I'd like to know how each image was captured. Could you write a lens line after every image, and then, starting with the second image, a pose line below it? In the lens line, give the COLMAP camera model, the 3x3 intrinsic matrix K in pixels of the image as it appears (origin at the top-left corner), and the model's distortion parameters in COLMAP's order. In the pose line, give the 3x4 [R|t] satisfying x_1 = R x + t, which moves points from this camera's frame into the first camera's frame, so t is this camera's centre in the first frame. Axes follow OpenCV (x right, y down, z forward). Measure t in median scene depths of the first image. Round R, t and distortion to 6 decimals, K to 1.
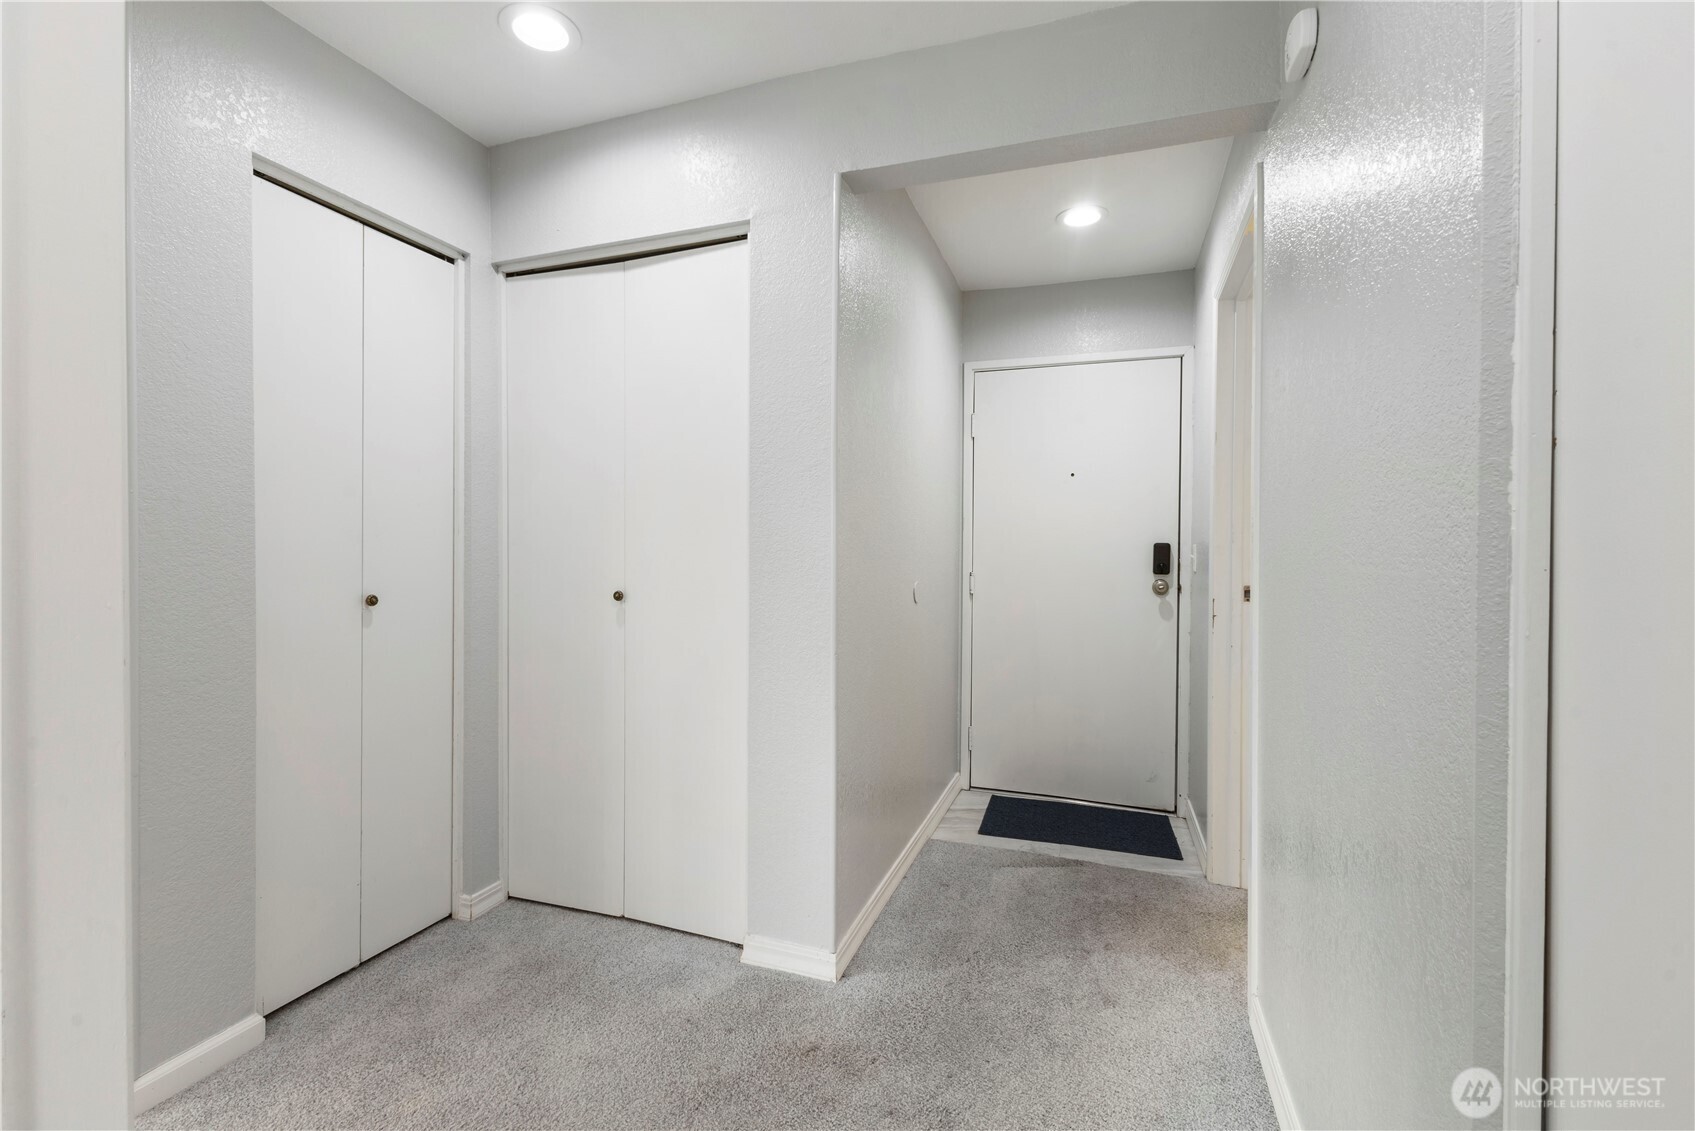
lens RADIAL K [[742.7, 0, 846.6], [0, 742.7, 561.6], [0, 0, 1]] dist [0.011498, -0.003201]
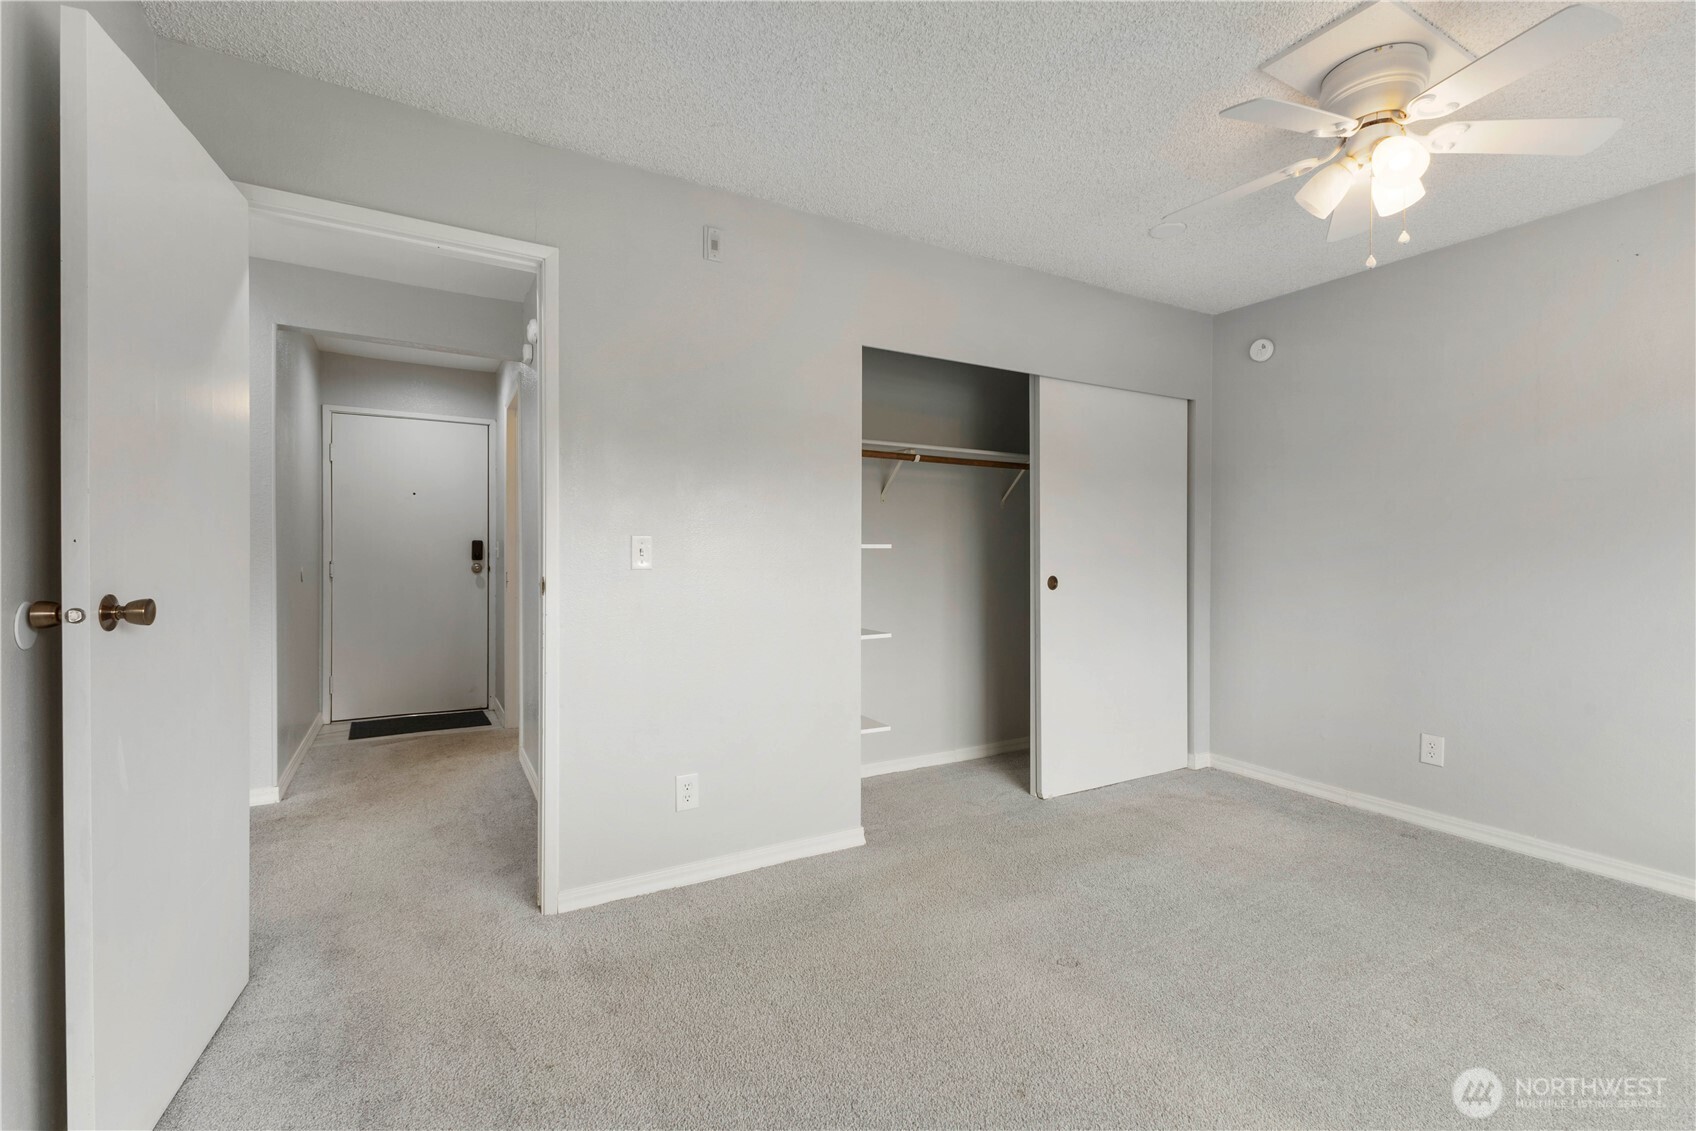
lens RADIAL K [[743.1, 0, 849.3], [0, 743.1, 556.7], [0, 0, 1]] dist [0.011498, -0.003201]
pose [[0.651413, -0.010813, 0.758646, -0.274539], [0.009001, 0.999938, 0.006523, 0.006396], [-0.758670, 0.002580, 0.651470, -0.658545]]
